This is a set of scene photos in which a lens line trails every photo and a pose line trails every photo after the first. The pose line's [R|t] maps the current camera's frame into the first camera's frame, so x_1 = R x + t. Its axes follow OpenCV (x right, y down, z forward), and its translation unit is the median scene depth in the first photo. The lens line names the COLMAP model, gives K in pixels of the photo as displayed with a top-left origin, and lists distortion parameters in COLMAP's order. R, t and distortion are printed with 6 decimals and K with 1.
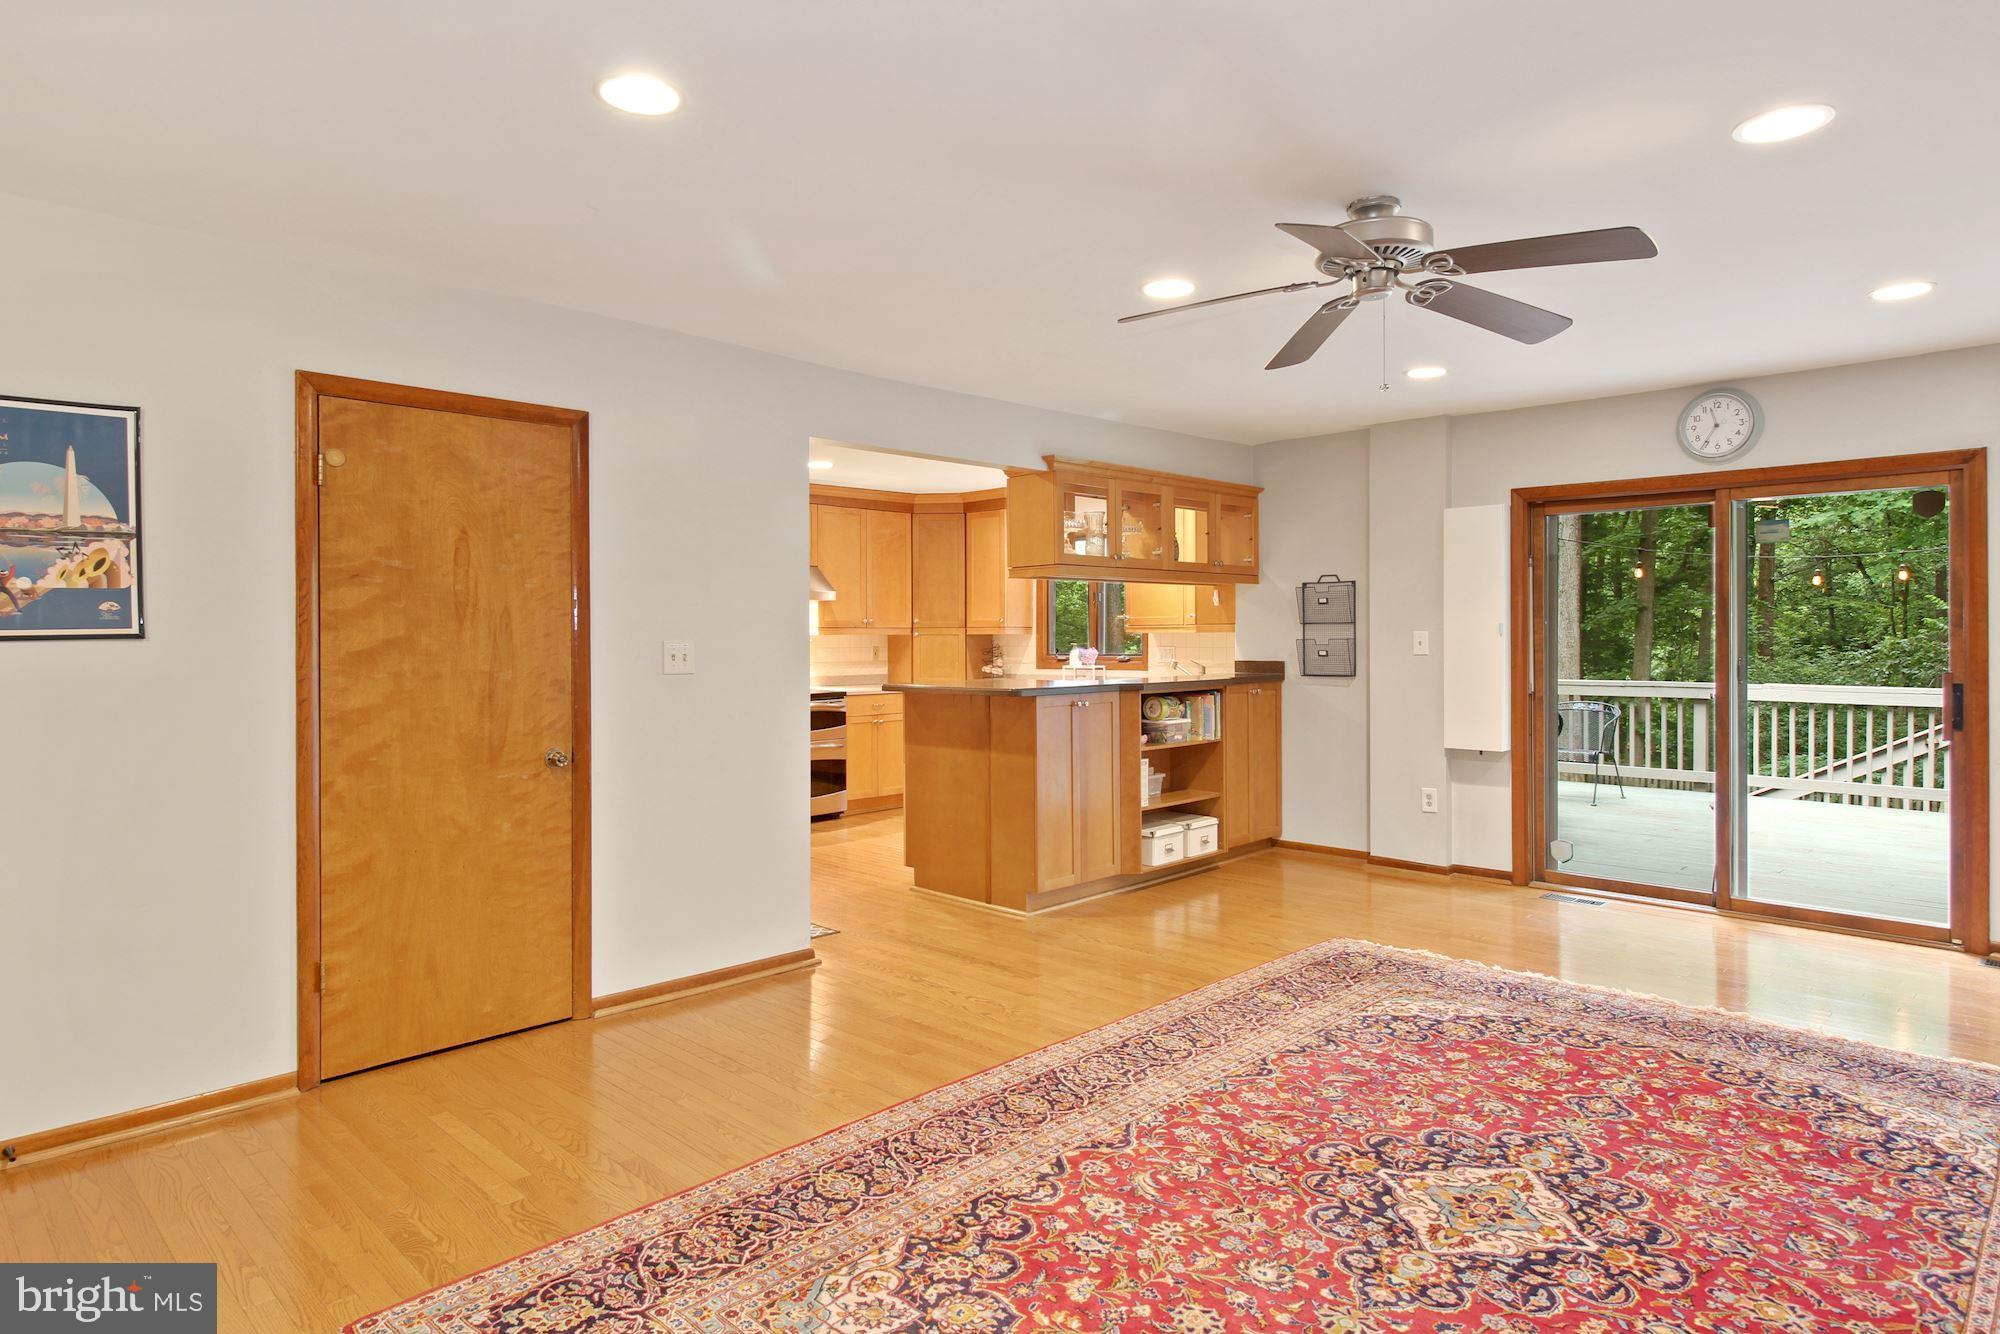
lens RADIAL K [[1162.7, 0, 994.4], [0, 1162.7, 629.3], [0, 0, 1]] dist [0.007480, 0.001039]
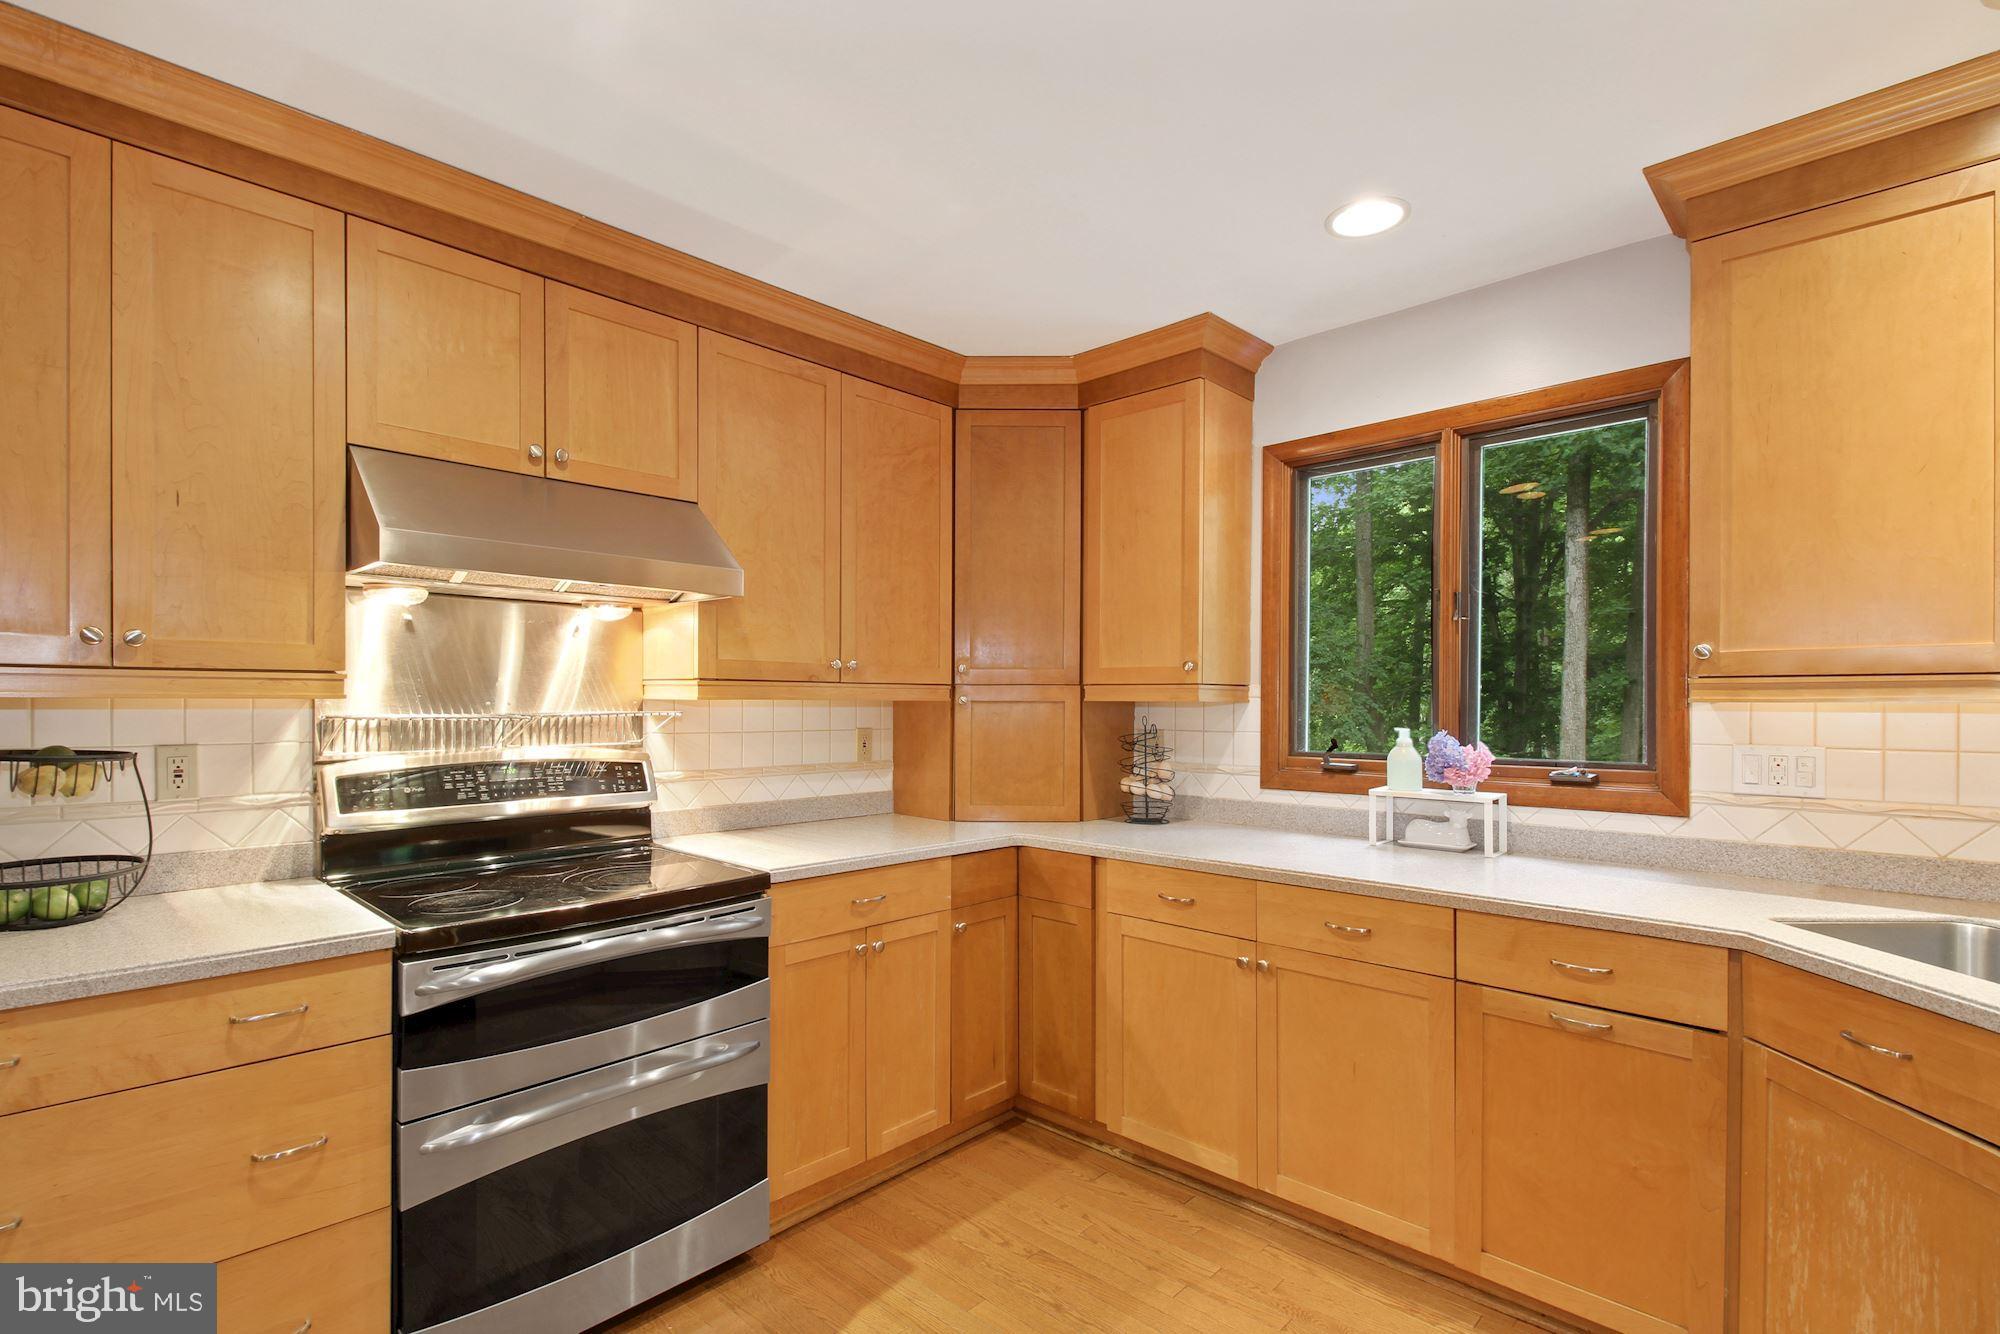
lens RADIAL K [[955.8, 0, 977.4], [0, 955.8, 696.9], [0, 0, 1]] dist [0.019791, -0.008438]
pose [[0.999915, 0.008297, 0.010107, -0.089327], [-0.008299, 0.999966, 0.000125, 0.004336], [-0.010105, -0.000209, 0.999949, 0.899642]]
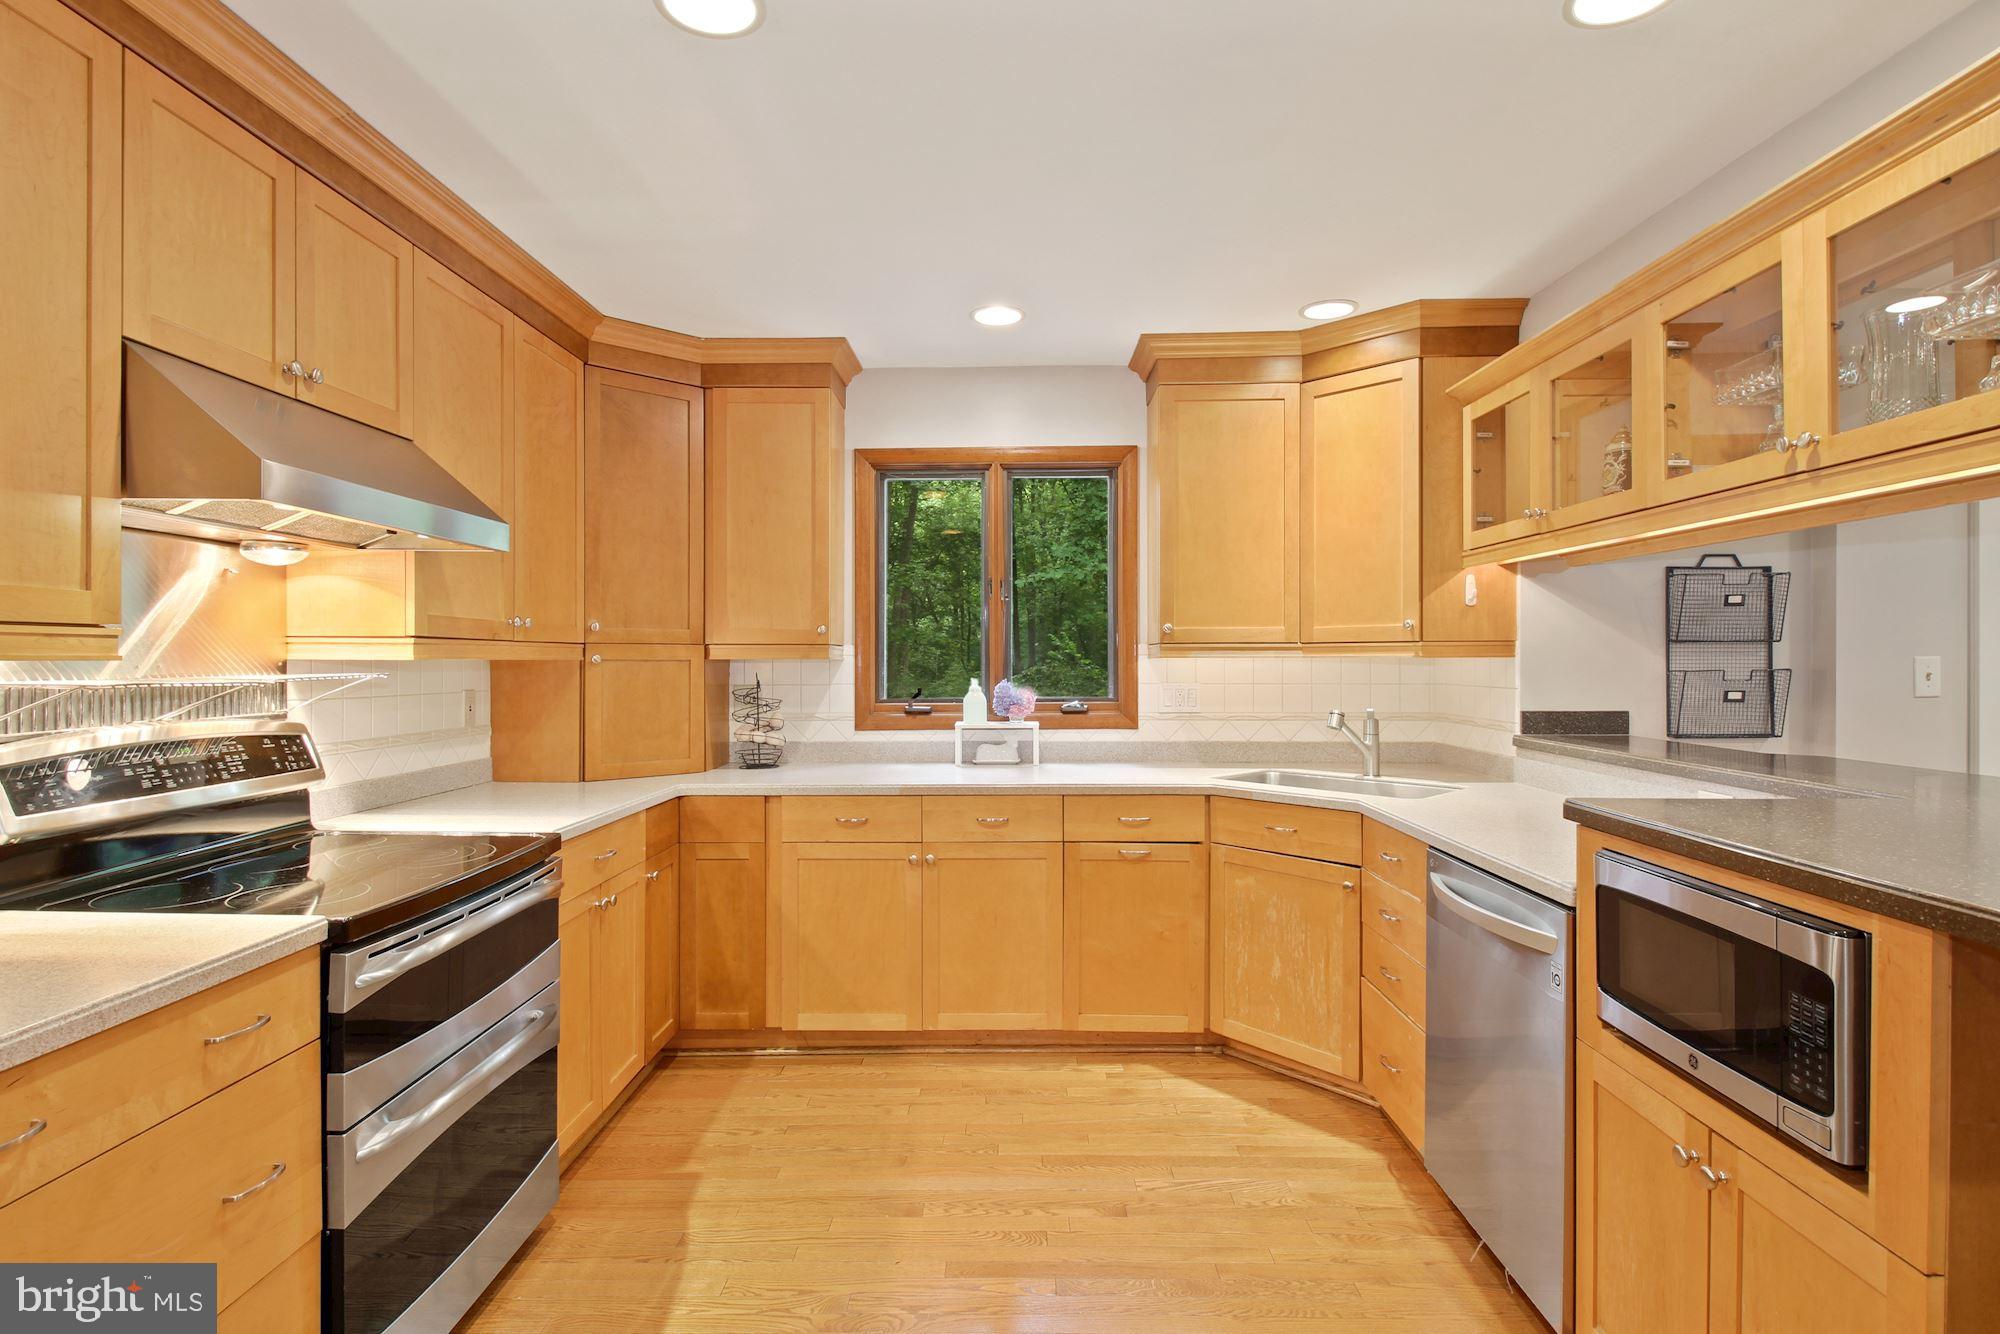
lens RADIAL K [[1014.0, 0, 1010.2], [0, 1014.0, 656.0], [0, 0, 1]] dist [0.015579, -0.004068]
pose [[0.717131, 0.005946, 0.696913, -0.290123], [-0.005710, 0.999980, -0.002656, 0.004887], [-0.696915, -0.002075, 0.717151, 0.871931]]
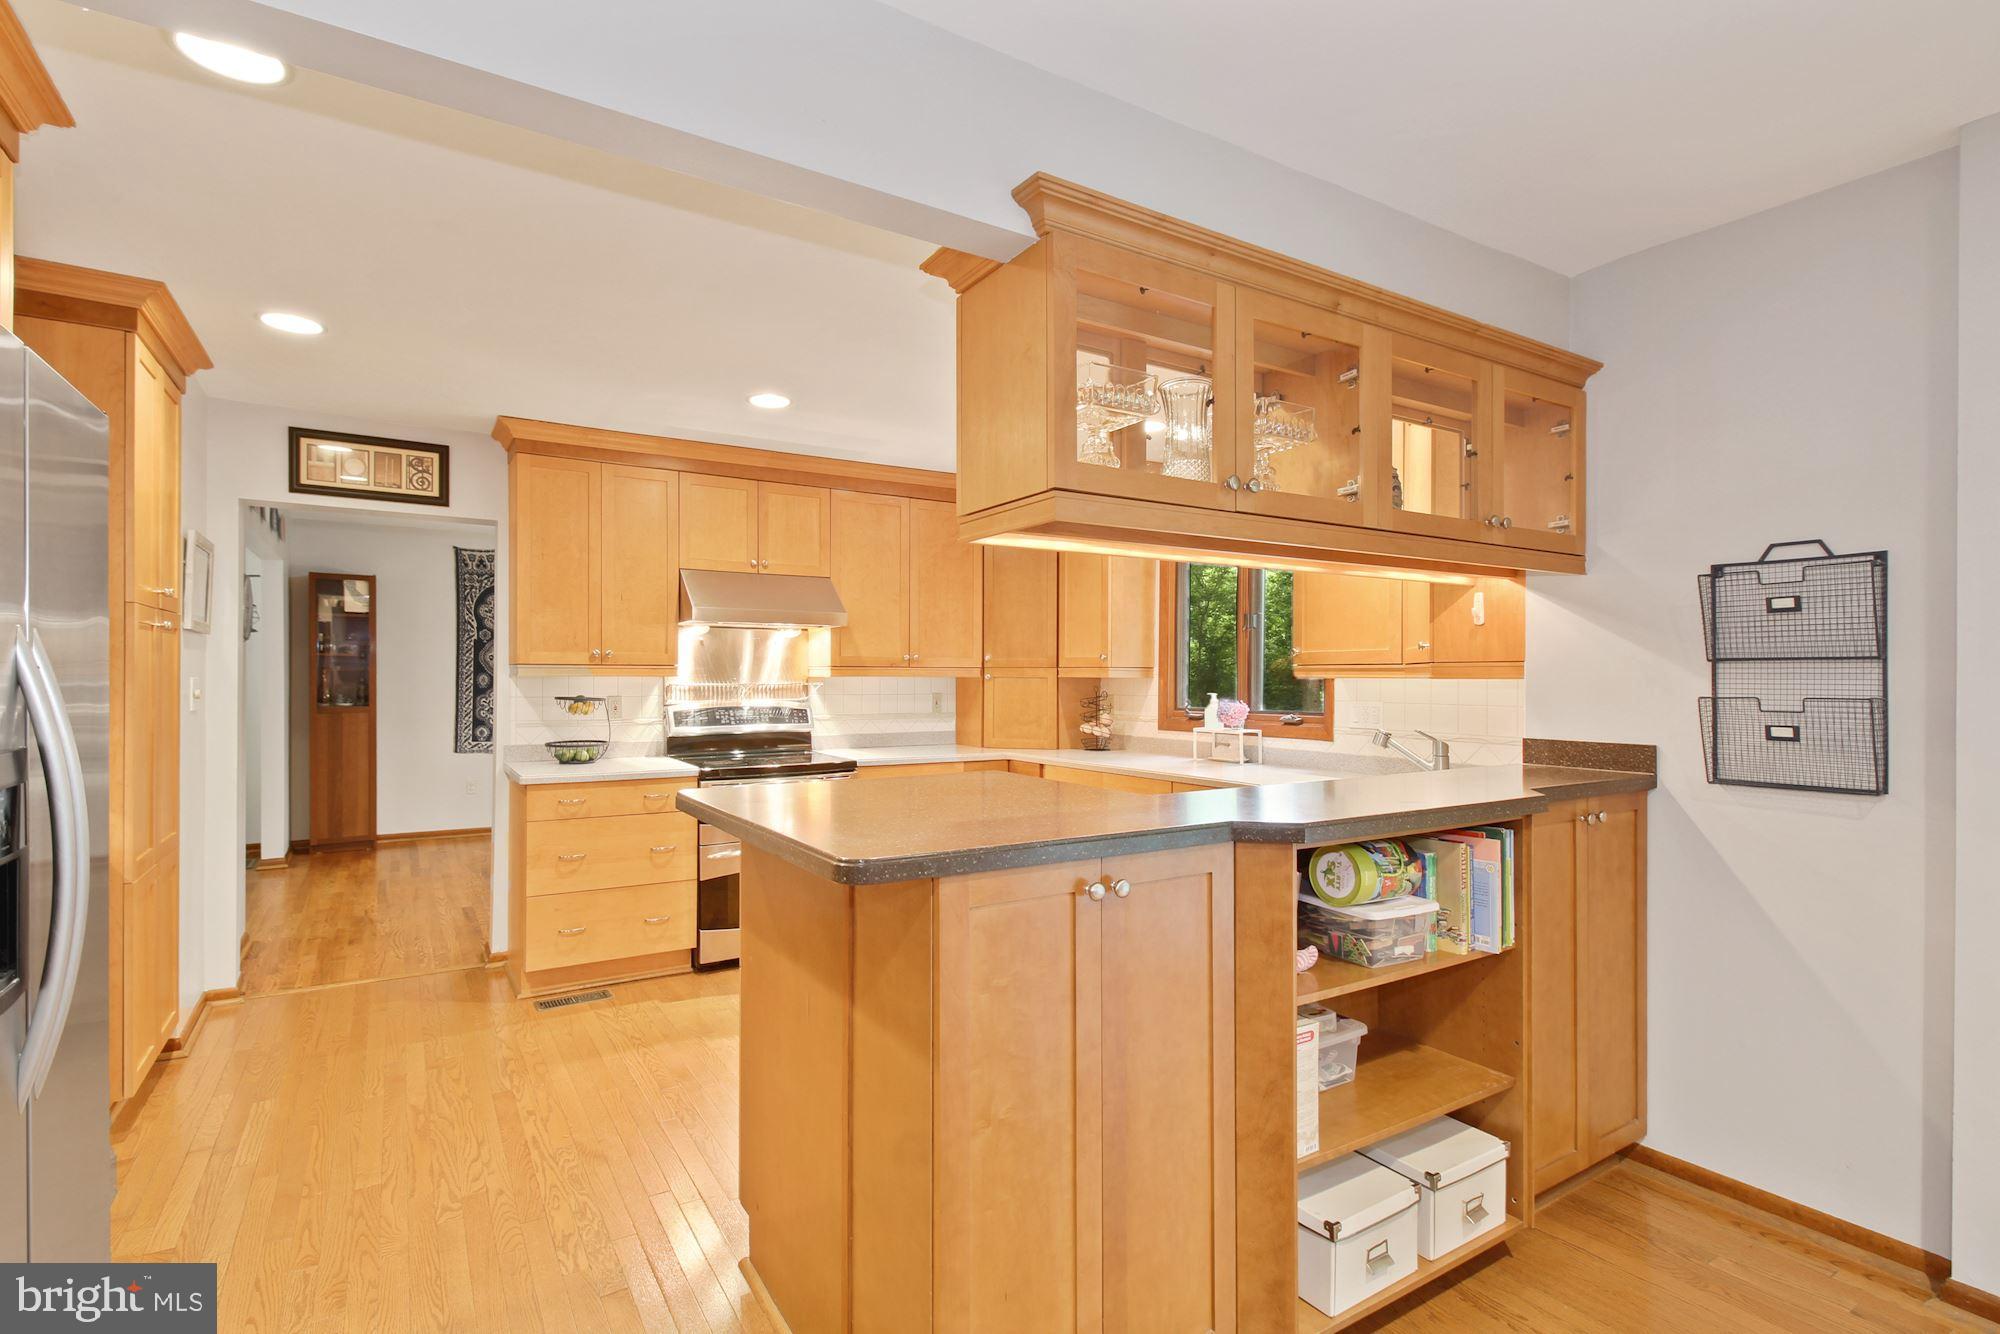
lens RADIAL K [[955.8, 0, 964.6], [0, 955.8, 671.1], [0, 0, 1]] dist [0.019791, -0.008438]
pose [[0.969551, 0.006806, -0.244796, 0.084403], [-0.006801, 0.999976, 0.000865, 0.000720], [0.244797, 0.000826, 0.969574, 0.586396]]
